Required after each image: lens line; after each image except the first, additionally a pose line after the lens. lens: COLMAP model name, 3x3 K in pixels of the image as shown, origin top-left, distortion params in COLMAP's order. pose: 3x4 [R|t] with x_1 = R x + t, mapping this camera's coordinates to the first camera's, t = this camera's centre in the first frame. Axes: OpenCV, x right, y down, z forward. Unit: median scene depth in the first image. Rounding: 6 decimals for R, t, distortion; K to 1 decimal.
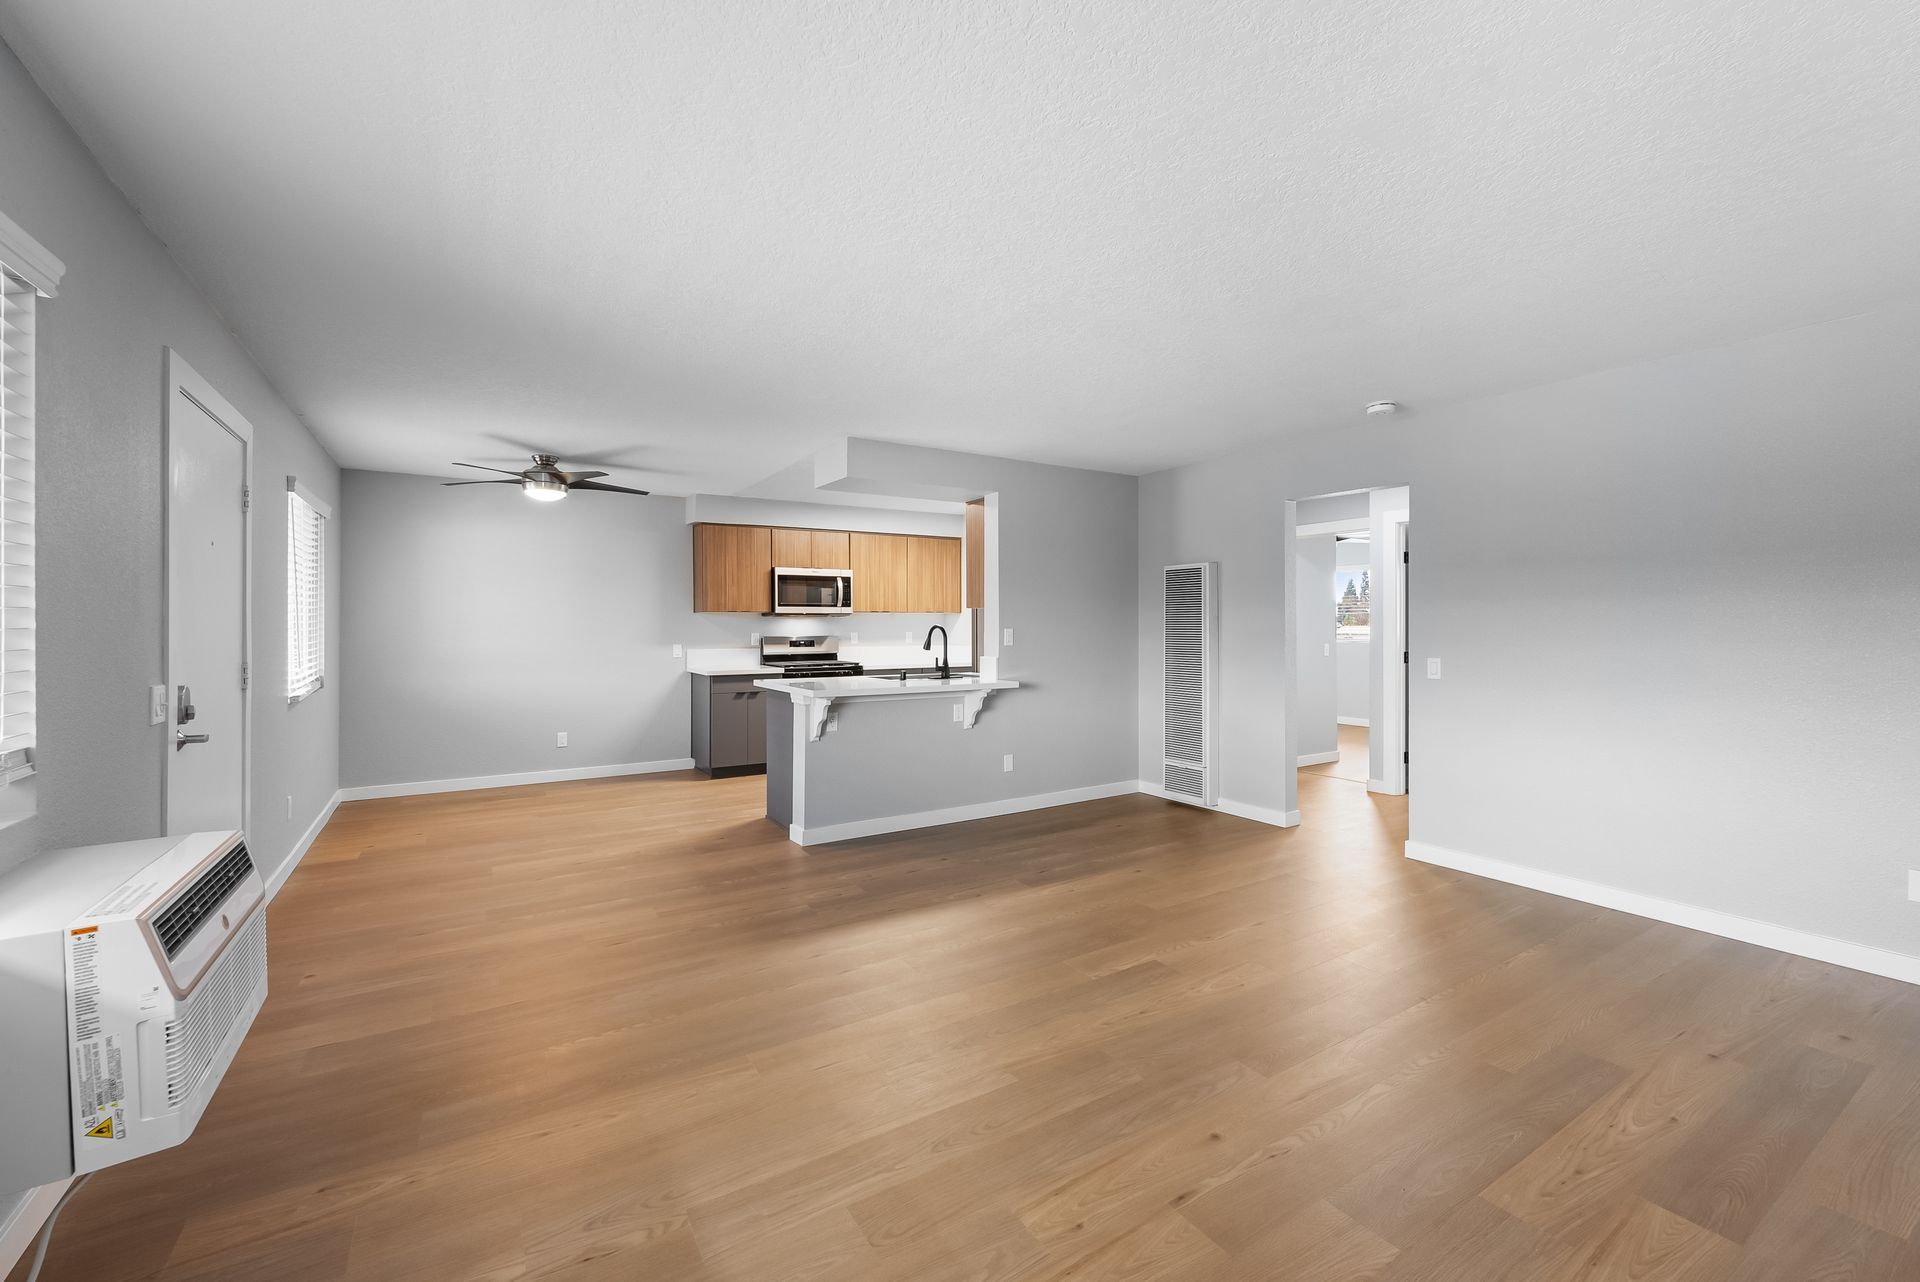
lens RADIAL K [[782.3, 0, 956.4], [0, 782.3, 620.8], [0, 0, 1]] dist [0.000049, 0.000011]
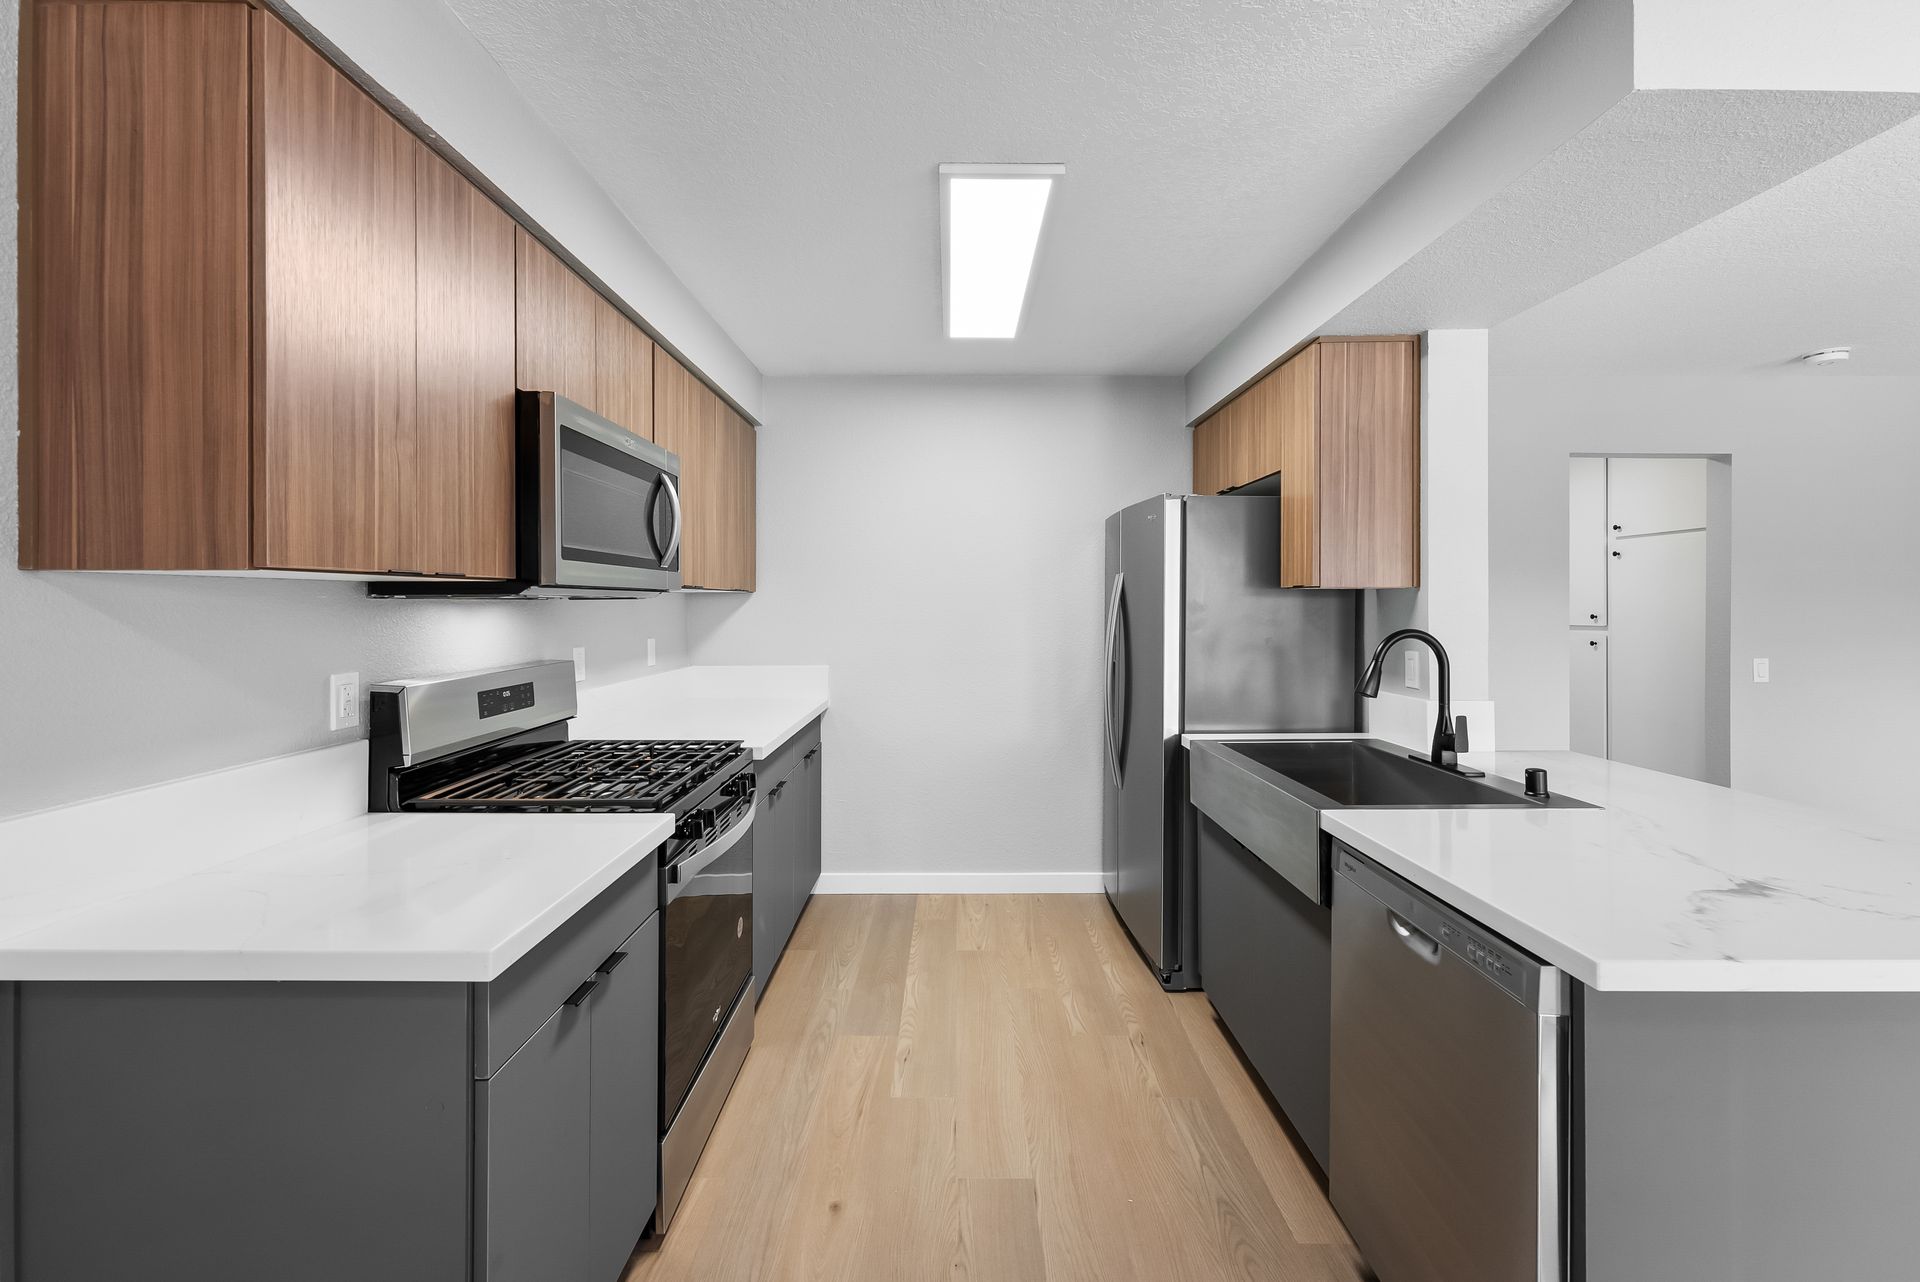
lens RADIAL K [[782.3, 0, 956.4], [0, 782.3, 620.8], [0, 0, 1]] dist [0.000049, 0.000011]
pose [[0.521347, -0.012007, 0.853260, -0.368072], [-0.006045, 0.999824, 0.017763, -0.003262], [-0.853323, -0.014419, 0.521182, 0.779696]]
